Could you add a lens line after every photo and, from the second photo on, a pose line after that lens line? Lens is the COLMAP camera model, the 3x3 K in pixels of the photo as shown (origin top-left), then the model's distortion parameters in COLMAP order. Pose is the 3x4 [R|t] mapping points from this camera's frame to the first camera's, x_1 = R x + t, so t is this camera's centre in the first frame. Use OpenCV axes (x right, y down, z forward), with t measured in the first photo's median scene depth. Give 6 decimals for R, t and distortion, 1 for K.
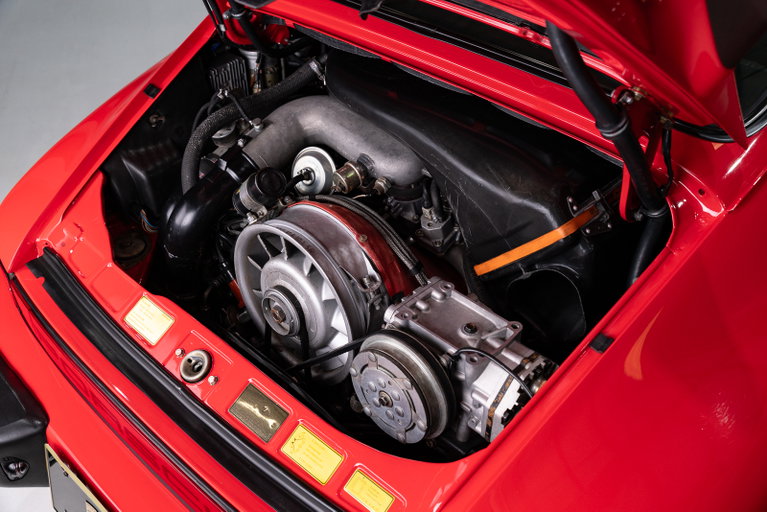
lens RADIAL K [[792.0, 0, 384.7], [0, 792.0, 254.7], [0, 0, 1]] dist [-0.018598, 0.000000]
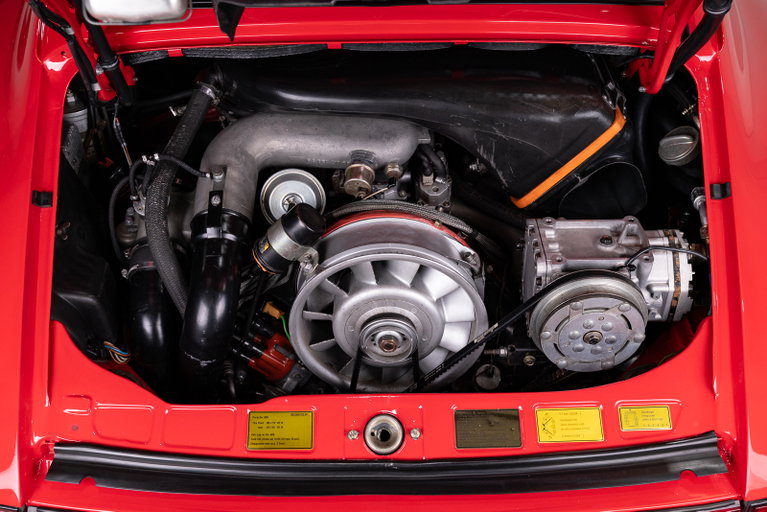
lens RADIAL K [[792.0, 0, 384.1], [0, 792.0, 254.2], [0, 0, 1]] dist [-0.018598, 0.000000]
pose [[0.719539, -0.460659, 0.519669, -0.602479], [0.439250, 0.881507, 0.173219, -0.185951], [-0.537887, 0.103627, 0.836624, 0.250152]]
